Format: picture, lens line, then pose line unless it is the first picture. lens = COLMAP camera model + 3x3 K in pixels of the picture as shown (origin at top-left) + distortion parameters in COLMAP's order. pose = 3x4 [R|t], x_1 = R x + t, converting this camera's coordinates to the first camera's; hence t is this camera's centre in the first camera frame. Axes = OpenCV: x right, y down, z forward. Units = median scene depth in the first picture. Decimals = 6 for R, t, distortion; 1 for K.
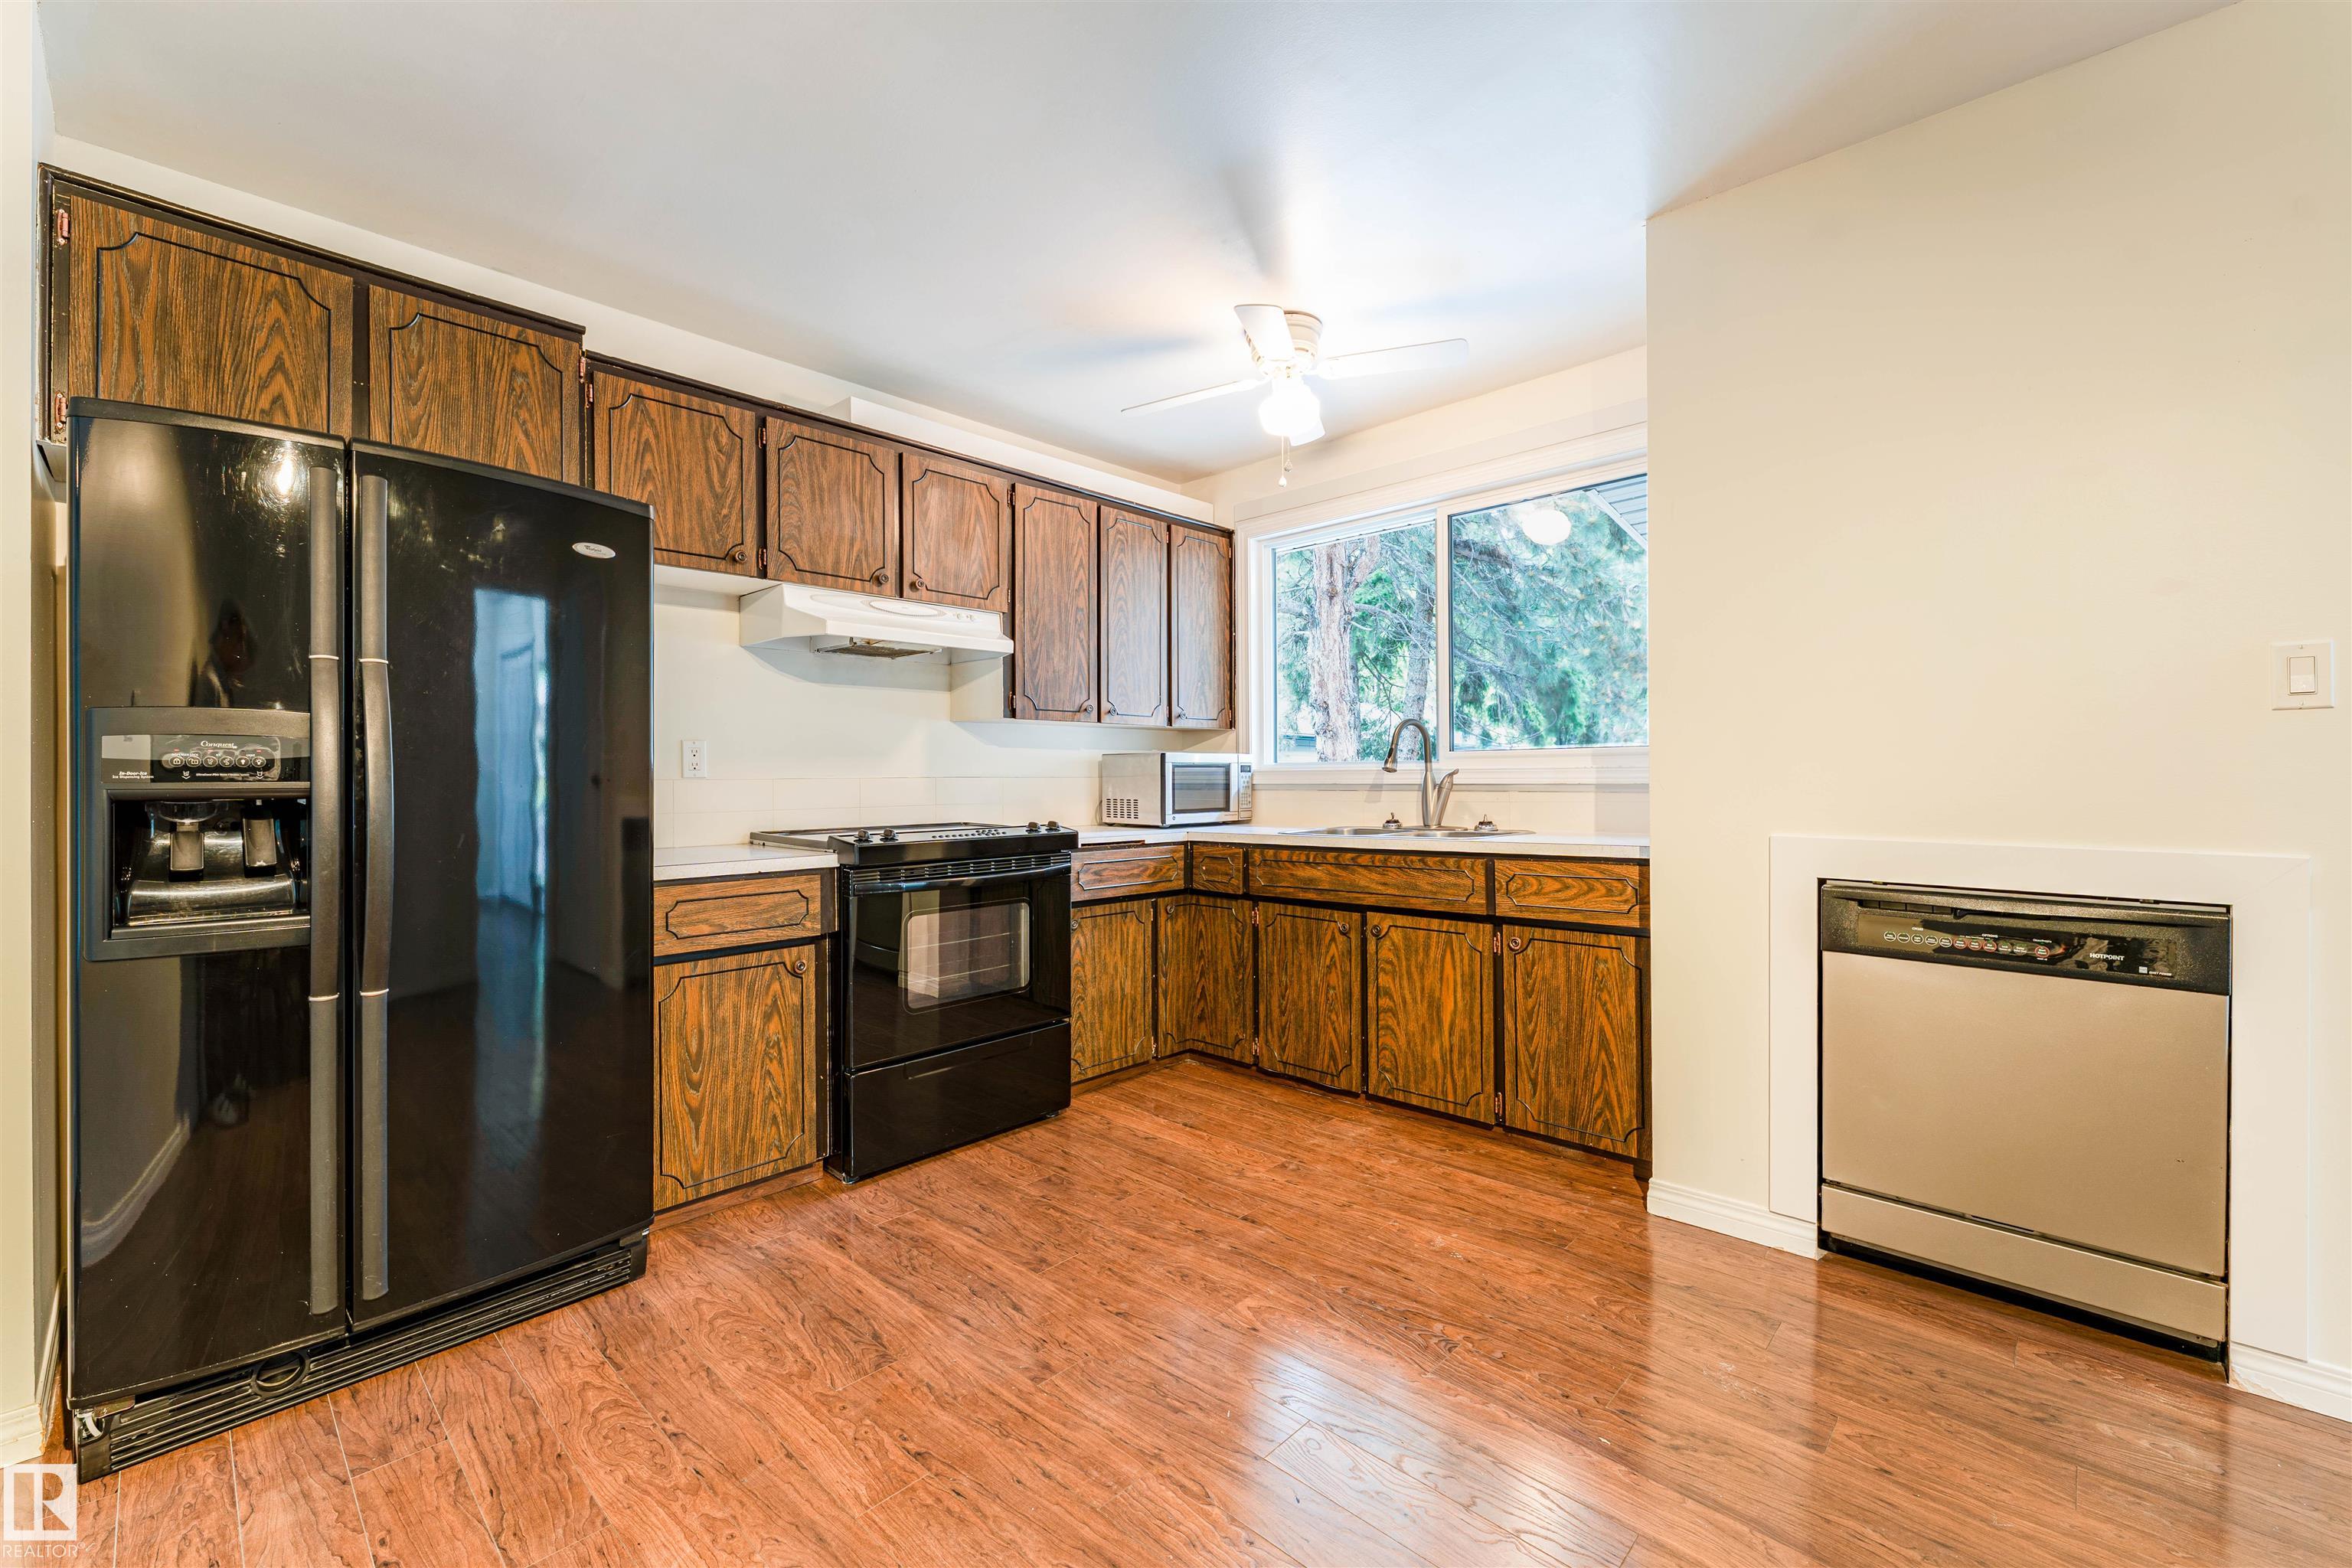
lens RADIAL K [[947.1, 0, 1176.0], [0, 947.1, 784.0], [0, 0, 1]] dist [0.001099, -0.000126]
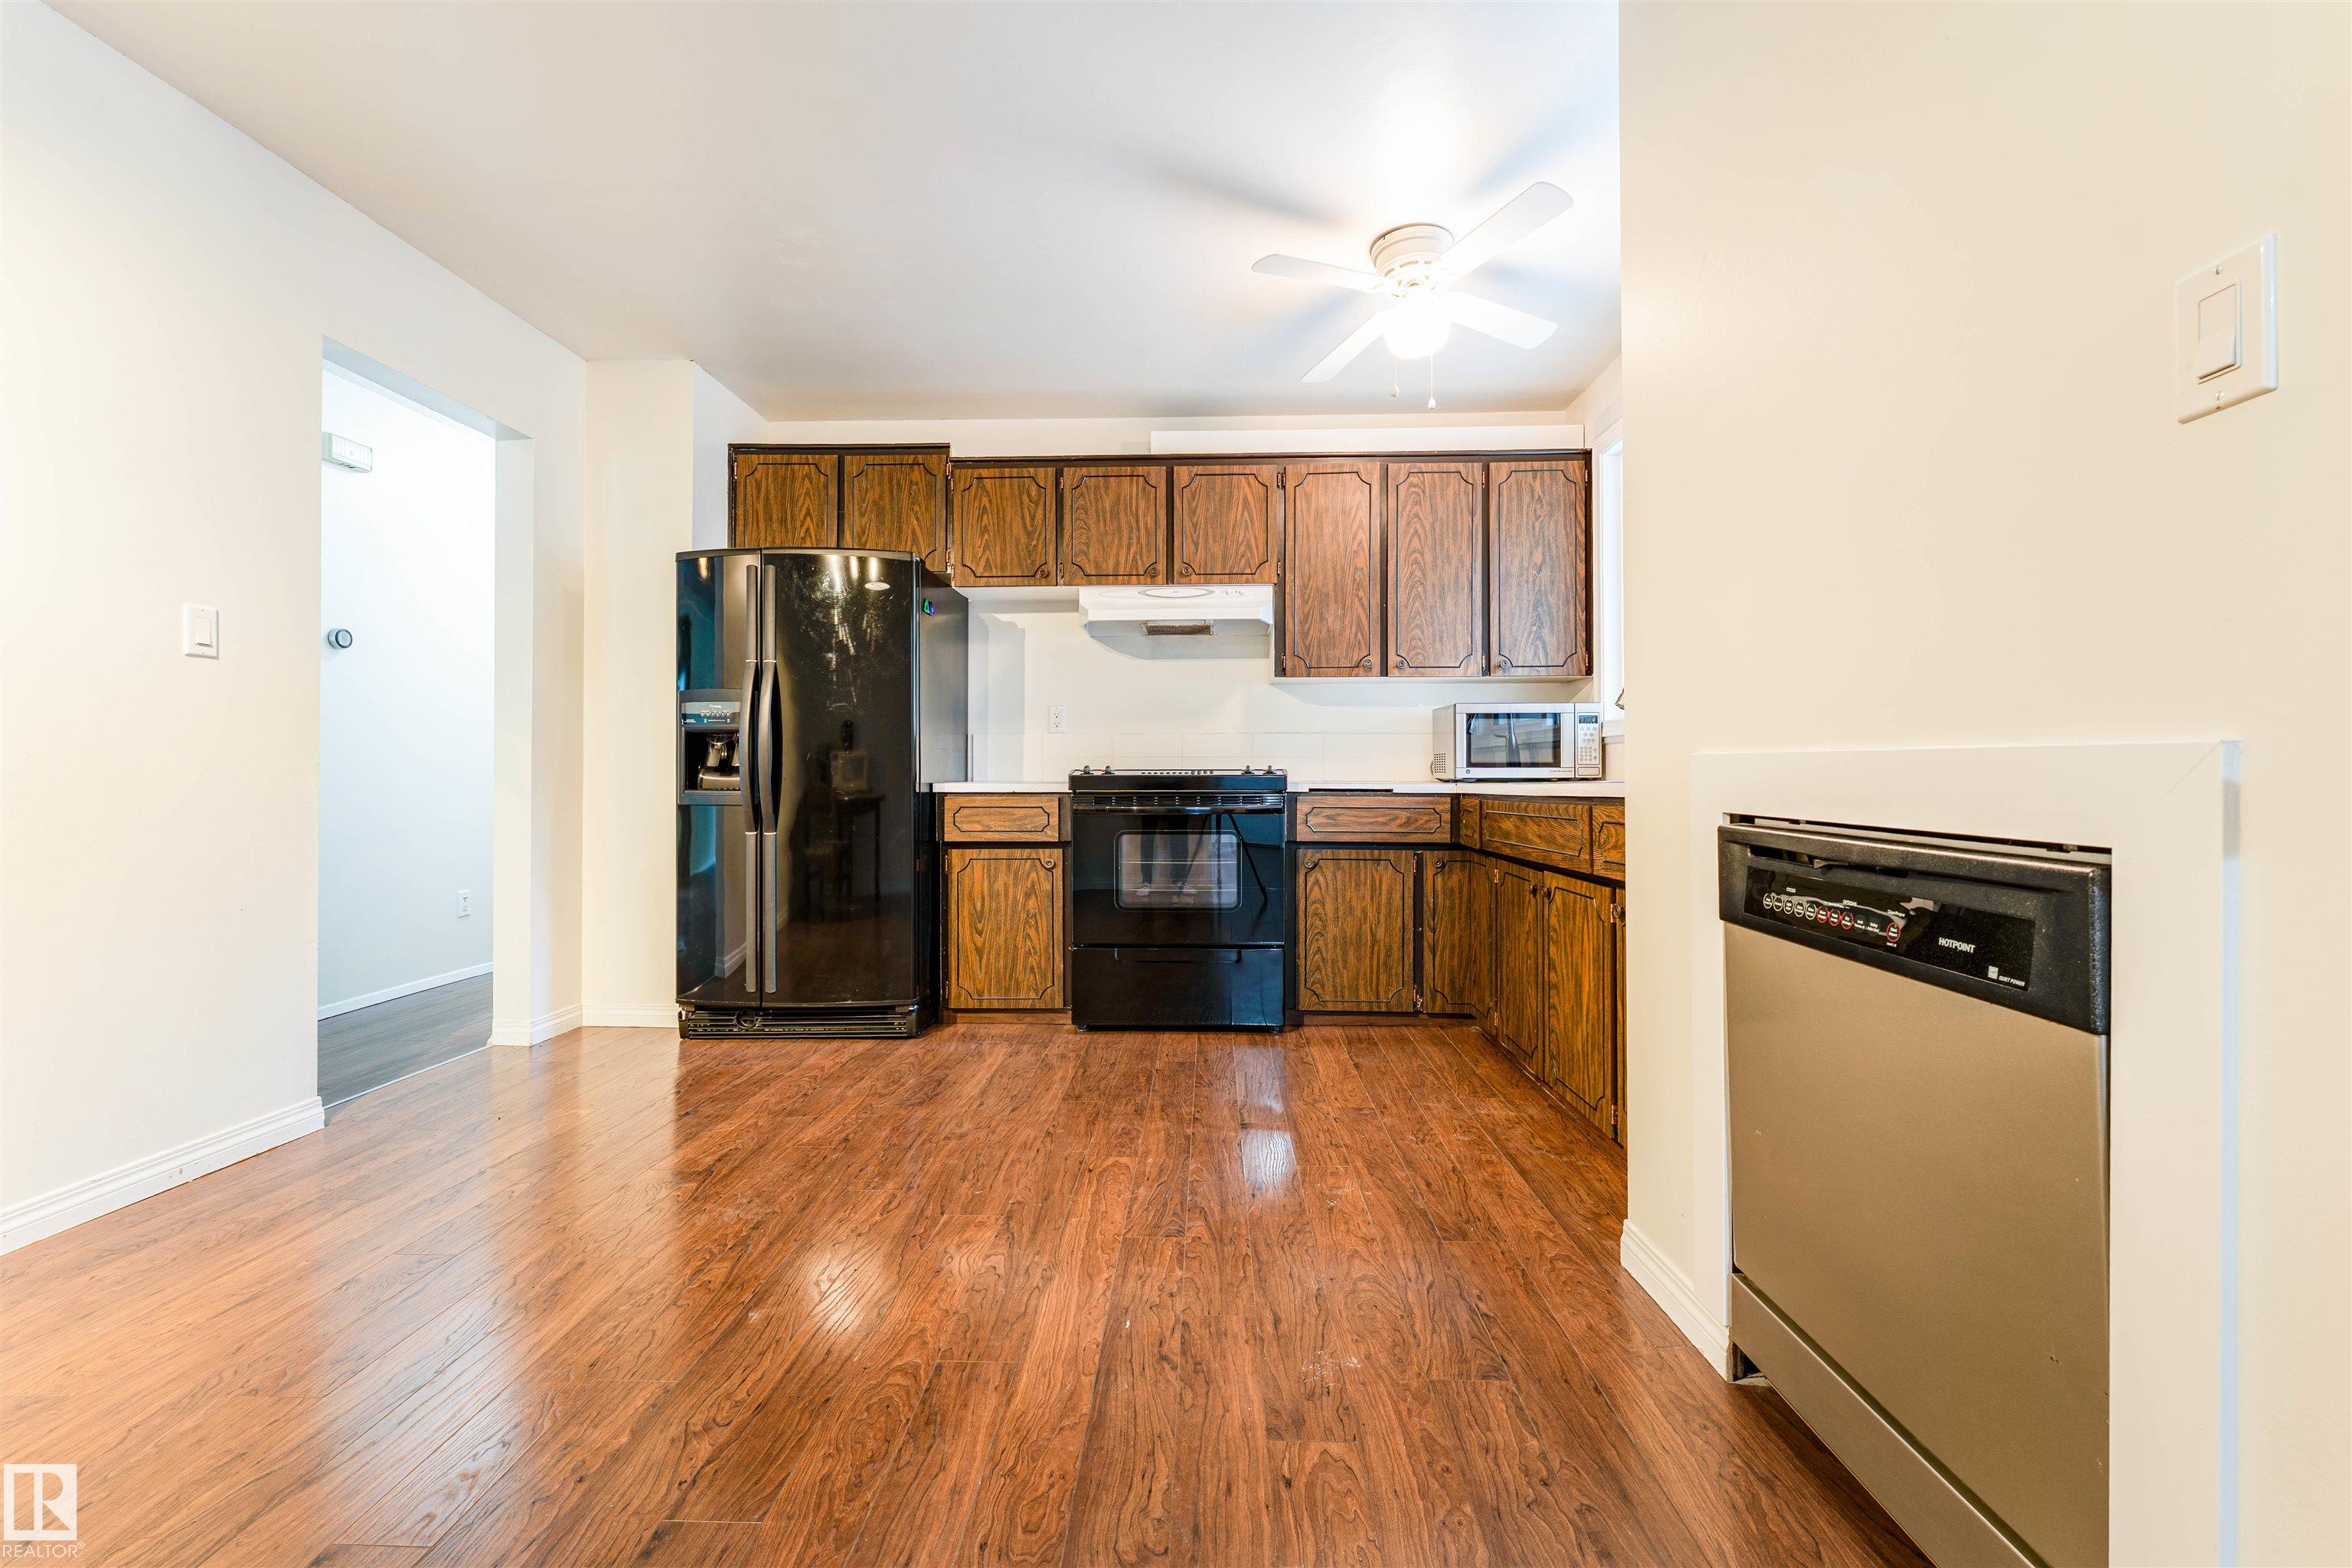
lens RADIAL K [[938.3, 0, 1177.2], [0, 938.3, 774.6], [0, 0, 1]] dist [0.001711, -0.000731]
pose [[0.675232, 0.006489, -0.737577, 0.691488], [-0.008877, 0.999960, 0.000672, 0.057032], [0.737552, 0.006094, 0.675263, 0.199374]]
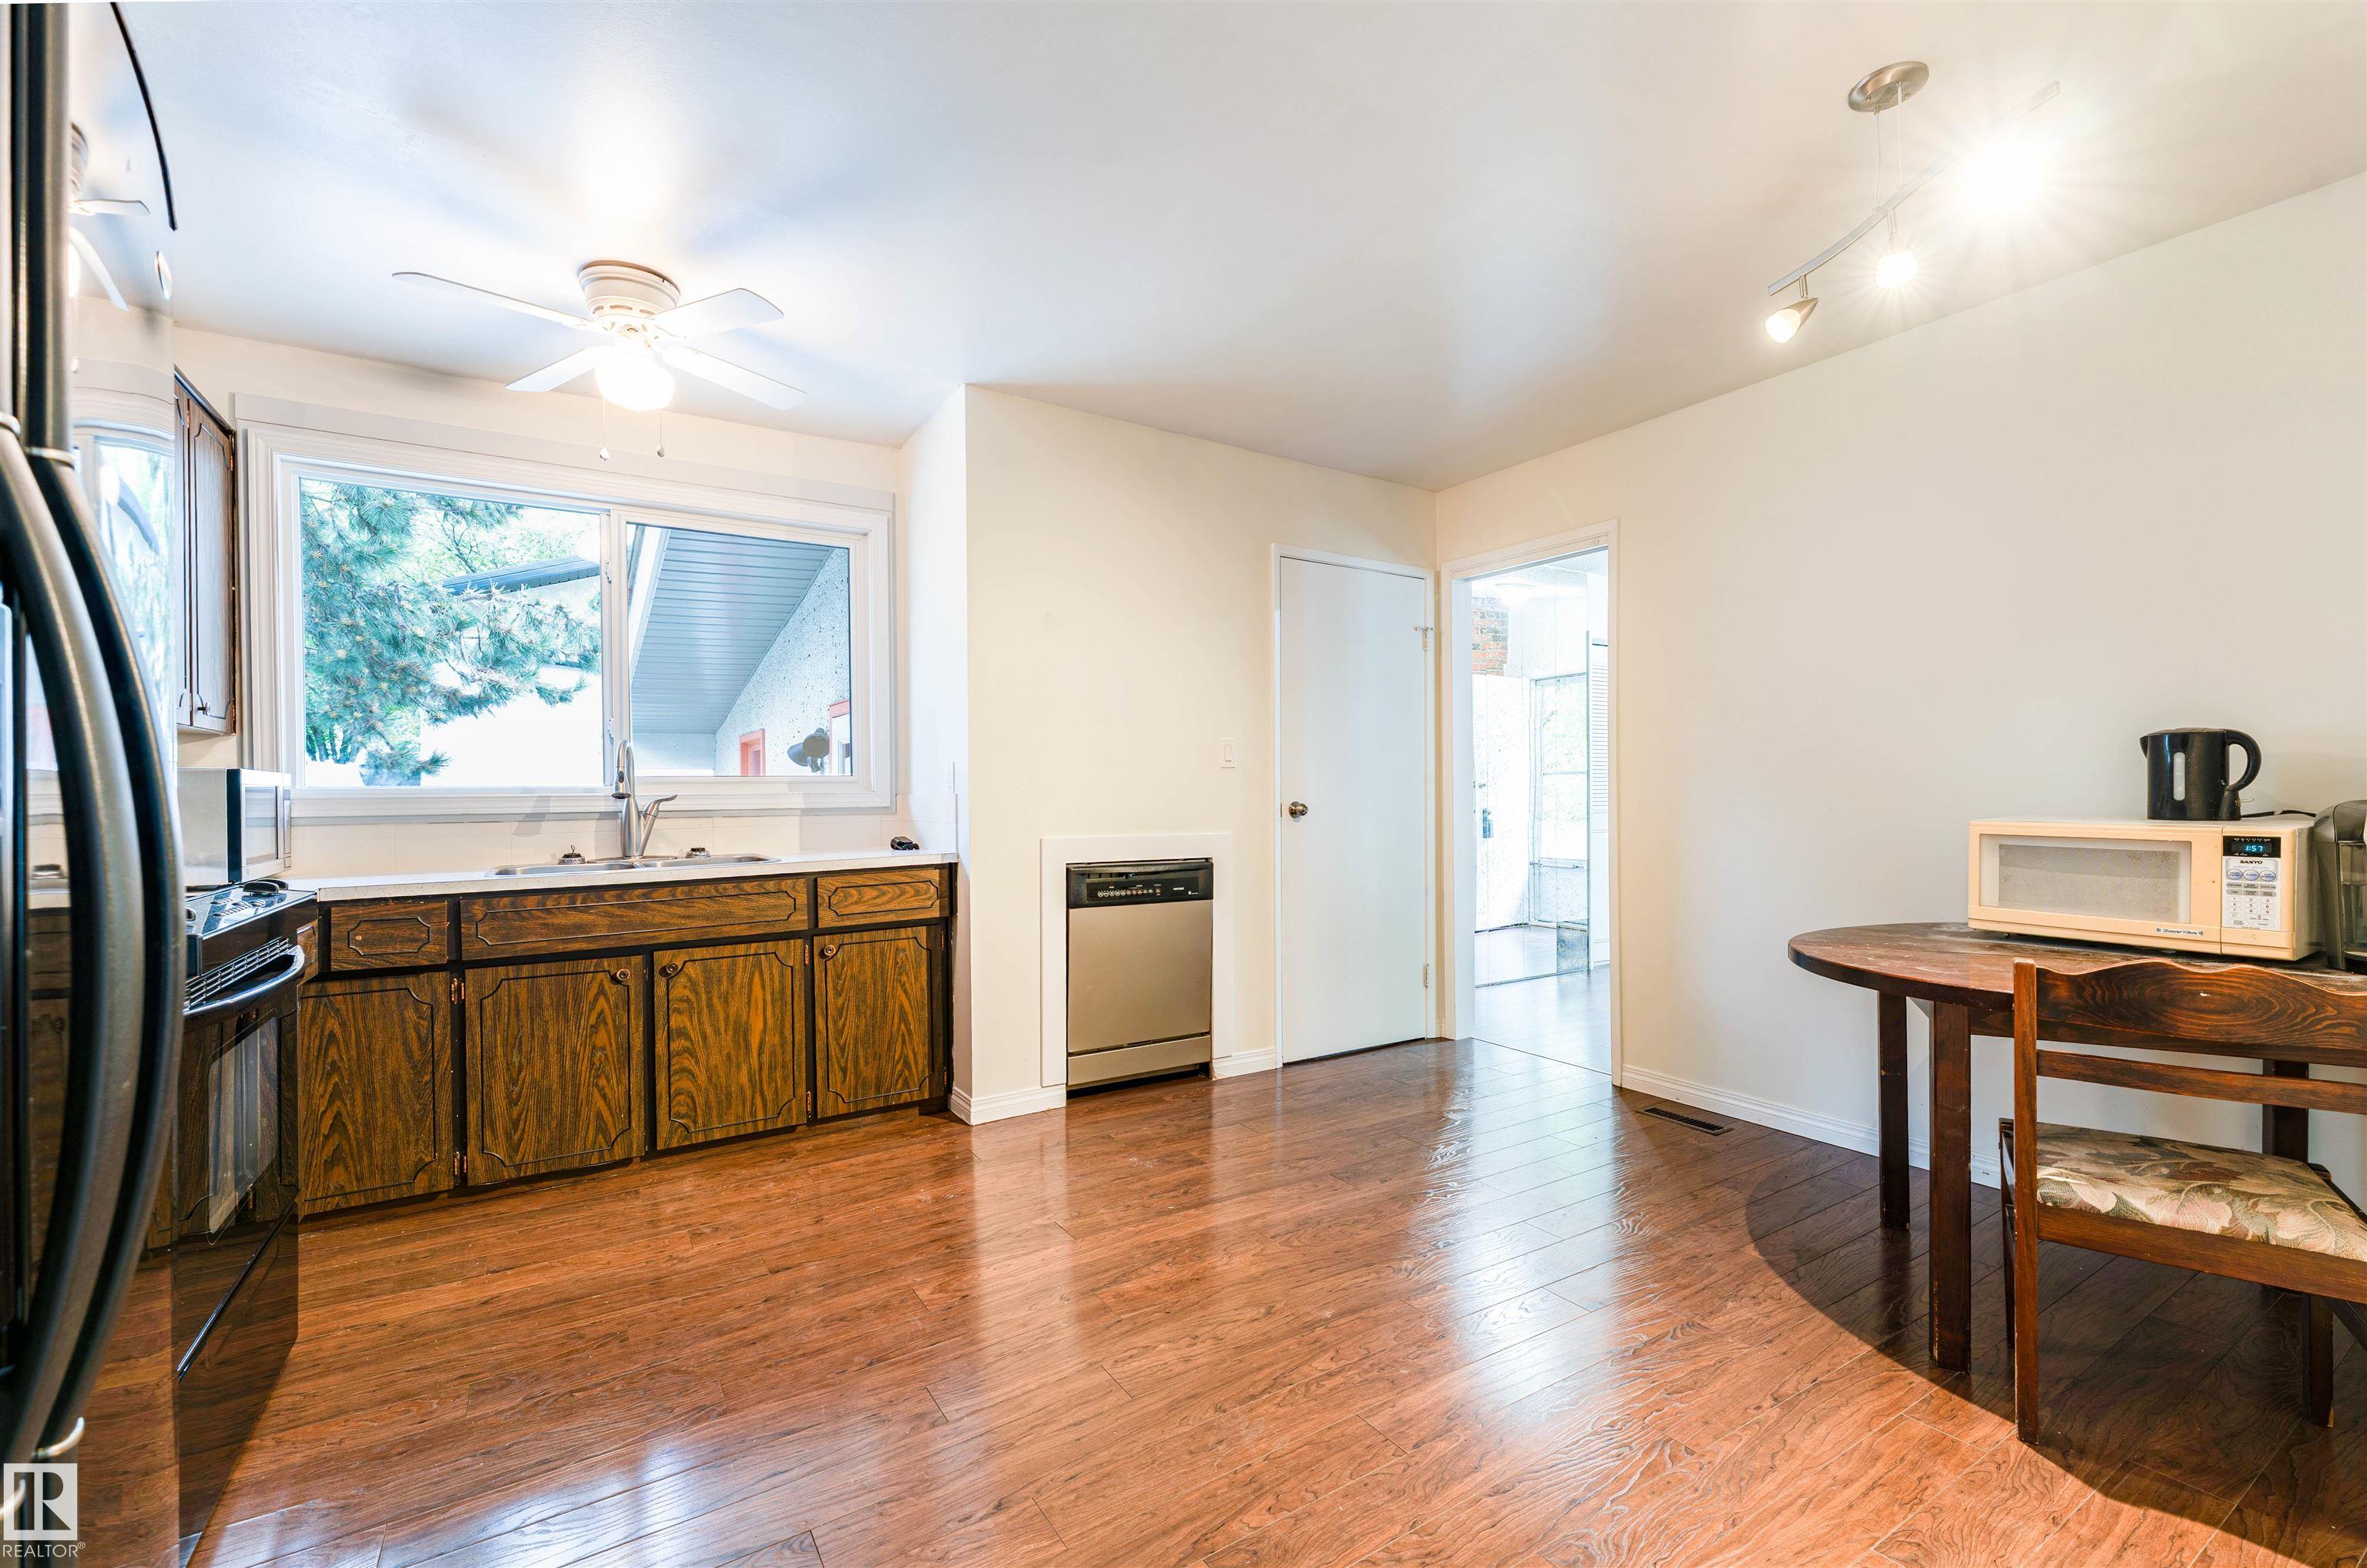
lens RADIAL K [[991.0, 0, 1148.0], [0, 991.0, 805.0], [0, 0, 1]] dist [0.000443, -0.000149]
pose [[0.267737, -0.008431, 0.963455, -0.670334], [0.017037, 0.999847, 0.004015, -0.002356], [-0.963341, 0.015339, 0.267840, 0.322860]]
